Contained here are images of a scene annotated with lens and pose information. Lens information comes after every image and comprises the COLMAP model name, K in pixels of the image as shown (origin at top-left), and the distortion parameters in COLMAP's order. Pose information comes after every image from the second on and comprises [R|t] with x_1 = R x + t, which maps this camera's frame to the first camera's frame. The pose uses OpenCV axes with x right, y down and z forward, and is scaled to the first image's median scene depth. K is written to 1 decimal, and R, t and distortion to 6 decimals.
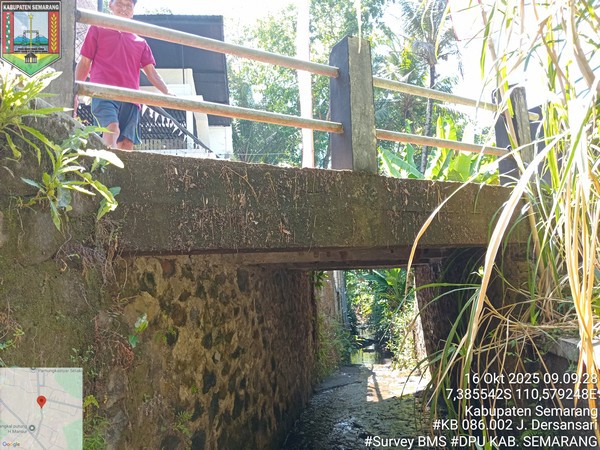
lens RADIAL K [[473.9, 0, 300.0], [0, 473.9, 225.0], [0, 0, 1]] dist [-0.008677, -0.009466]
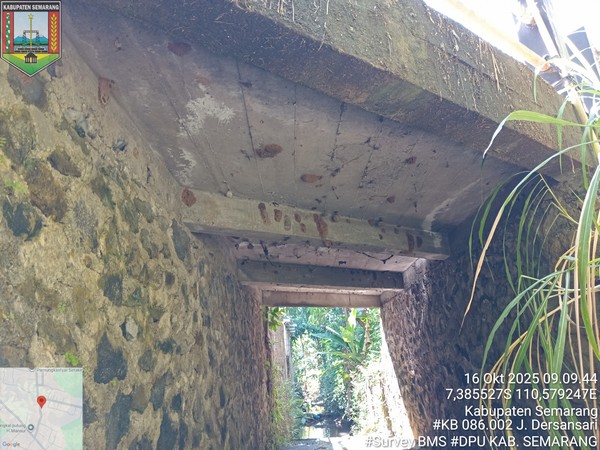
lens RADIAL K [[473.9, 0, 300.0], [0, 473.9, 225.0], [0, 0, 1]] dist [-0.008677, -0.009466]
pose [[0.992312, 0.006819, 0.123577, -0.026653], [0.013956, 0.985947, -0.166476, 0.140093], [-0.122975, 0.166921, 0.978271, 0.229668]]
